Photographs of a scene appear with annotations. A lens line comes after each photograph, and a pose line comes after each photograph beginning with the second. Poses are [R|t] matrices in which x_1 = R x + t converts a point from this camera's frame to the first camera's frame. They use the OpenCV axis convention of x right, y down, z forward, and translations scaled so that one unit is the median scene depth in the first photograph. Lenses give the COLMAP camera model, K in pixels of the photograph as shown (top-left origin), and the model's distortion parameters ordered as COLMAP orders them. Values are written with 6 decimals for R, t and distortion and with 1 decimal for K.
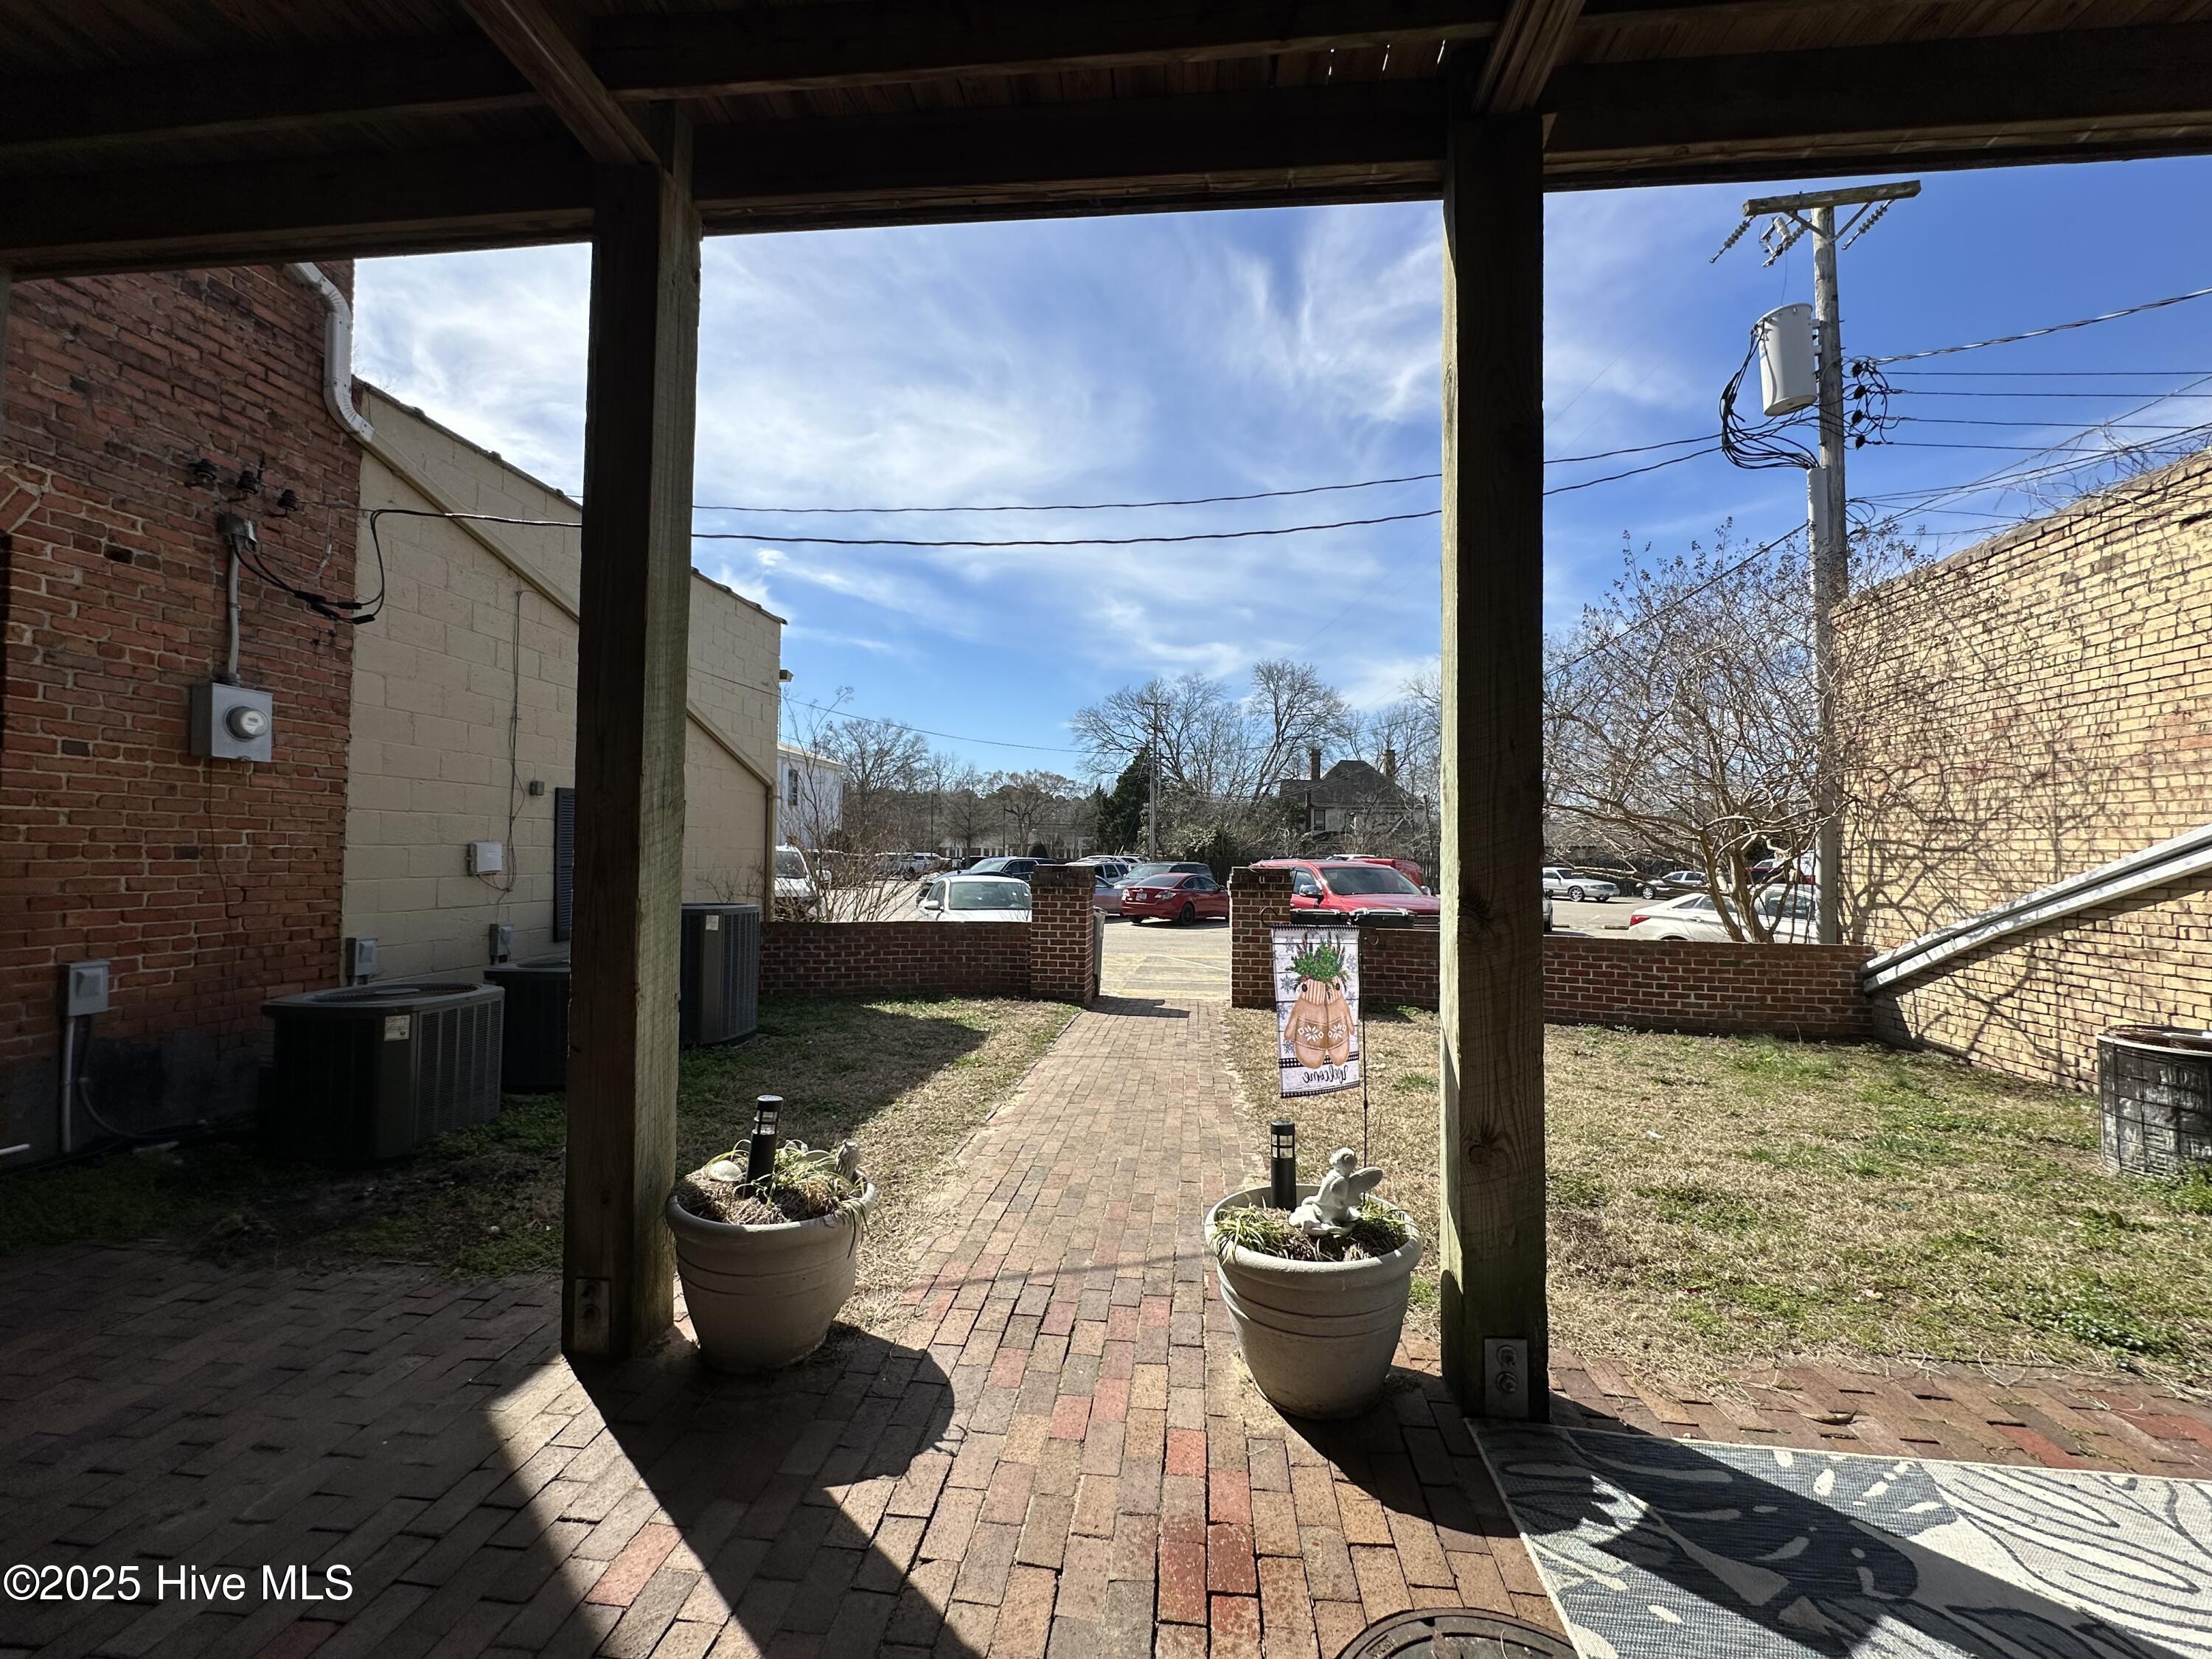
lens RADIAL K [[888.4, 0, 1110.3], [0, 888.4, 828.6], [0, 0, 1]] dist [-0.000056, -0.000111]
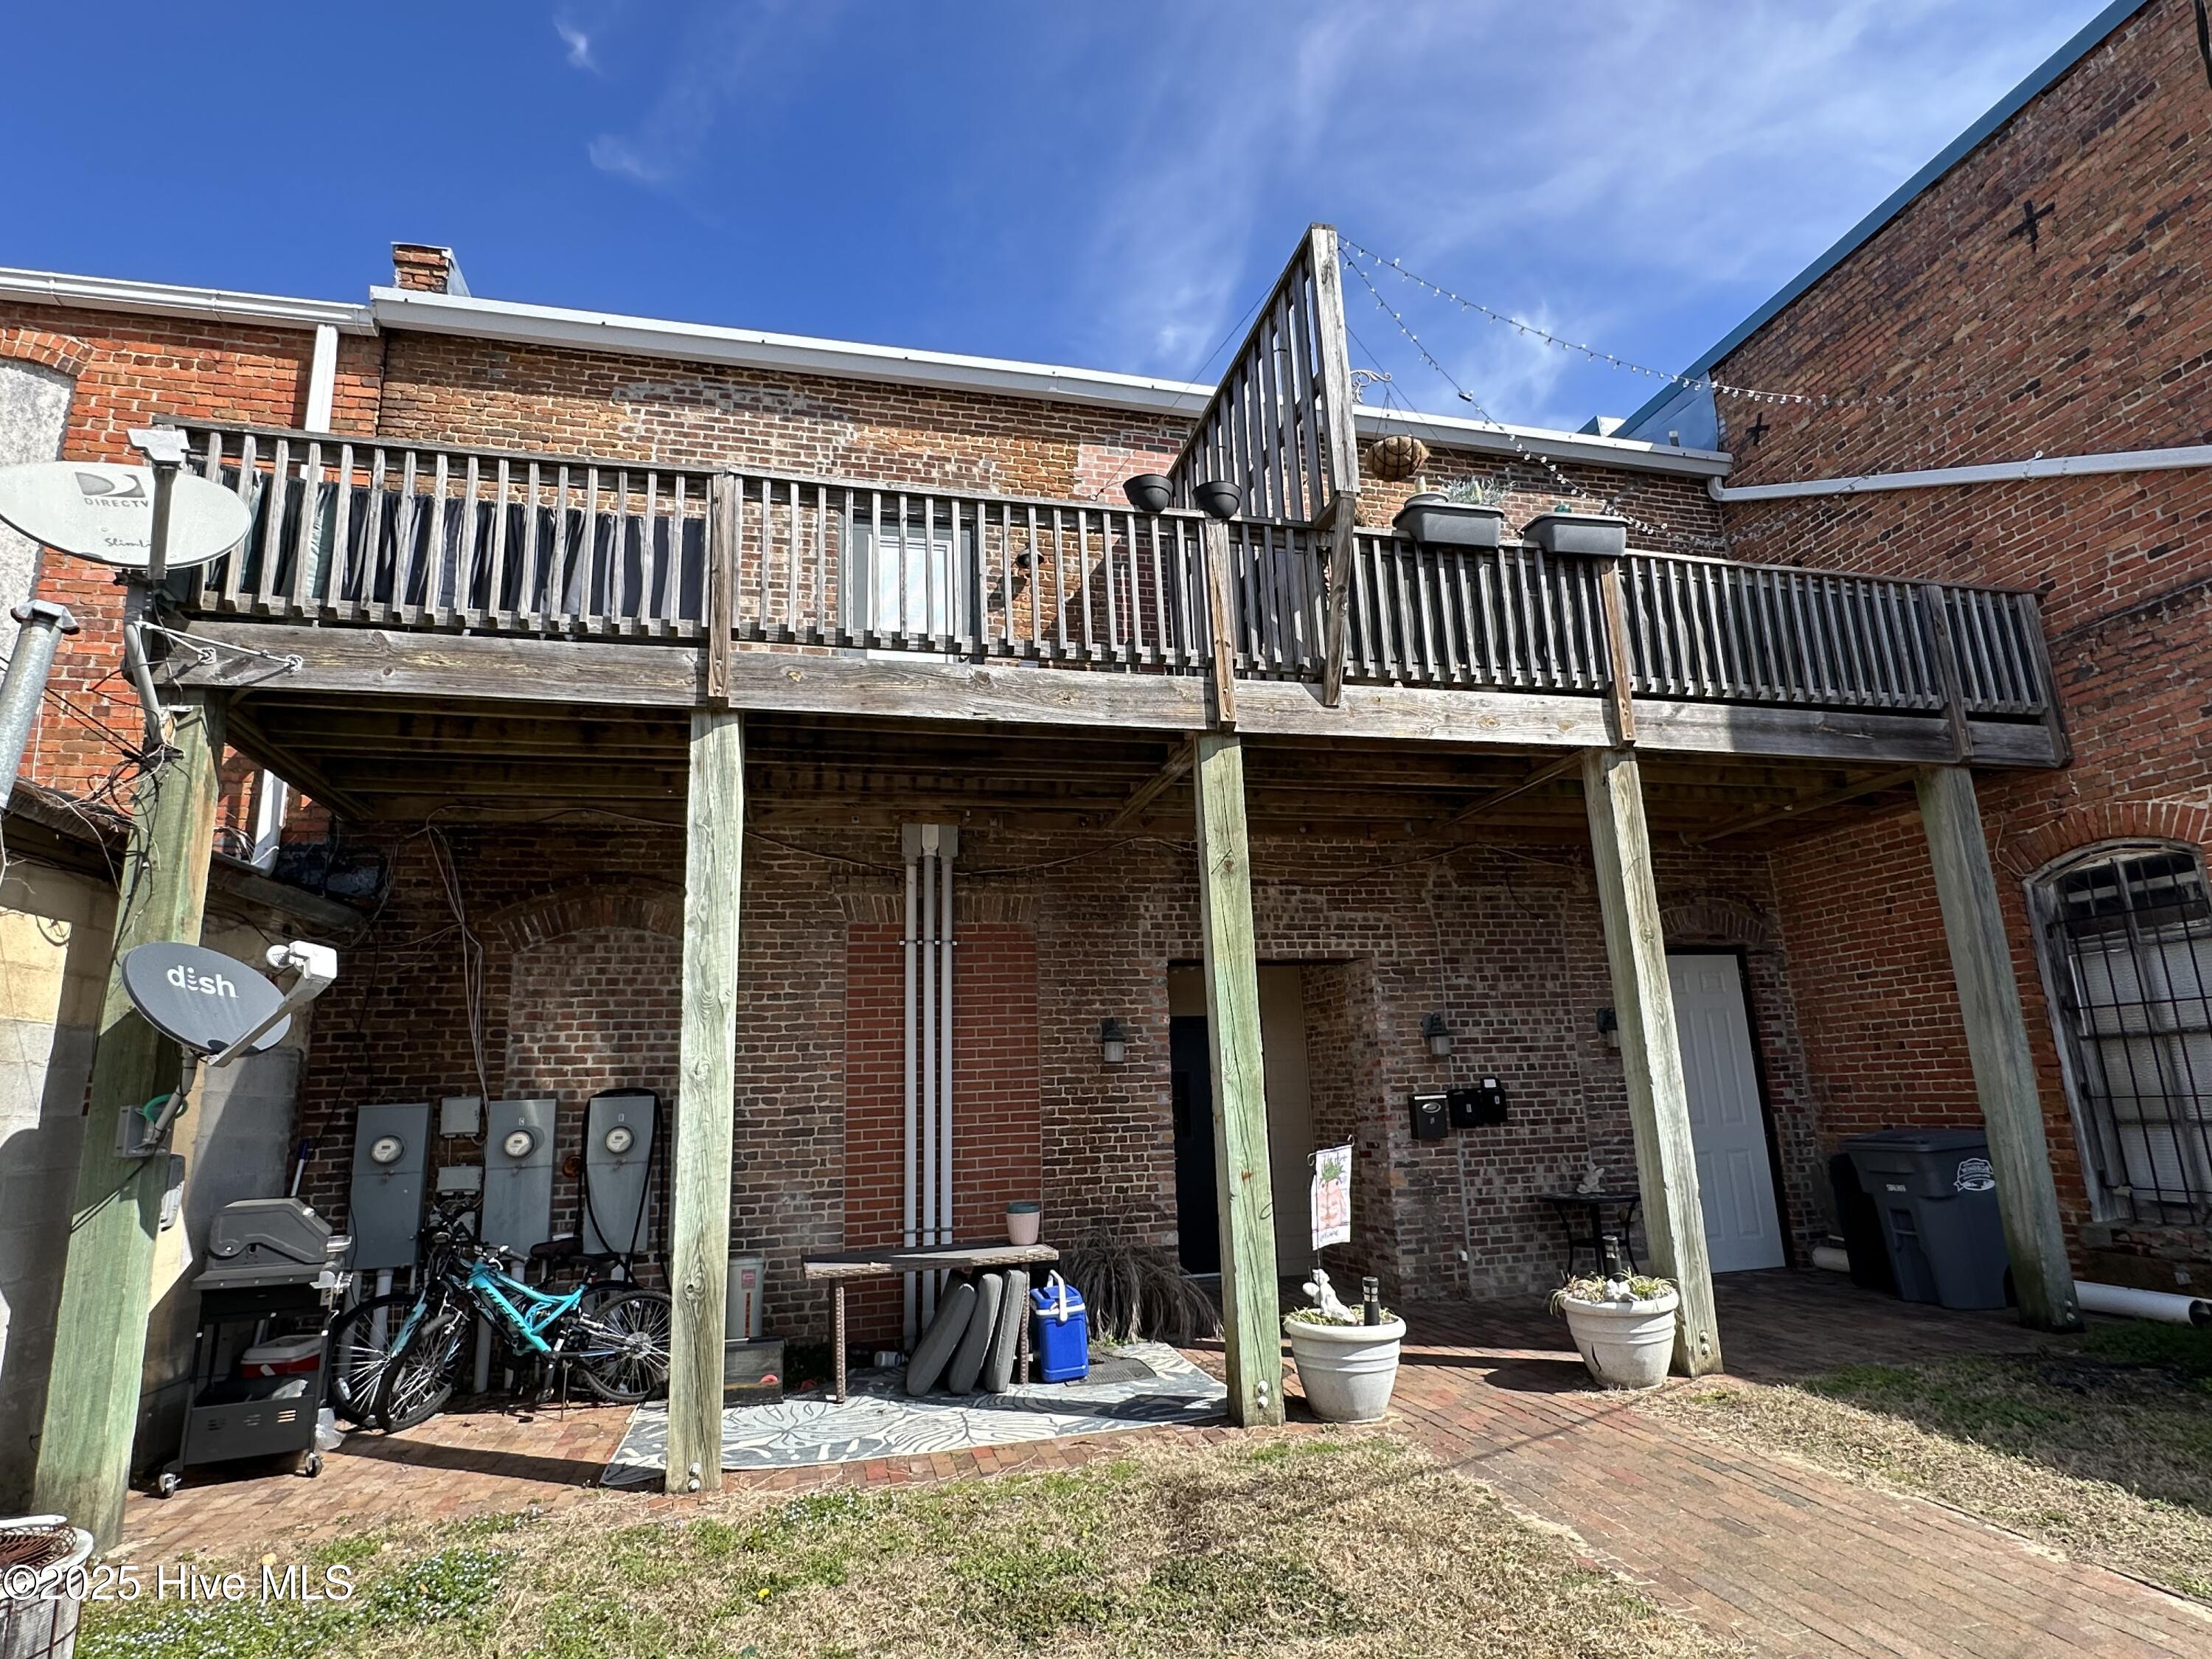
lens RADIAL K [[1160.6, 0, 1103.7], [0, 1160.6, 837.4], [0, 0, 1]] dist [-0.000818, -0.000070]
pose [[-0.943141, -0.048040, -0.328904, 1.474229], [0.036678, 0.968417, -0.246623, 0.064061], [0.330364, -0.244664, -0.911592, 3.164873]]
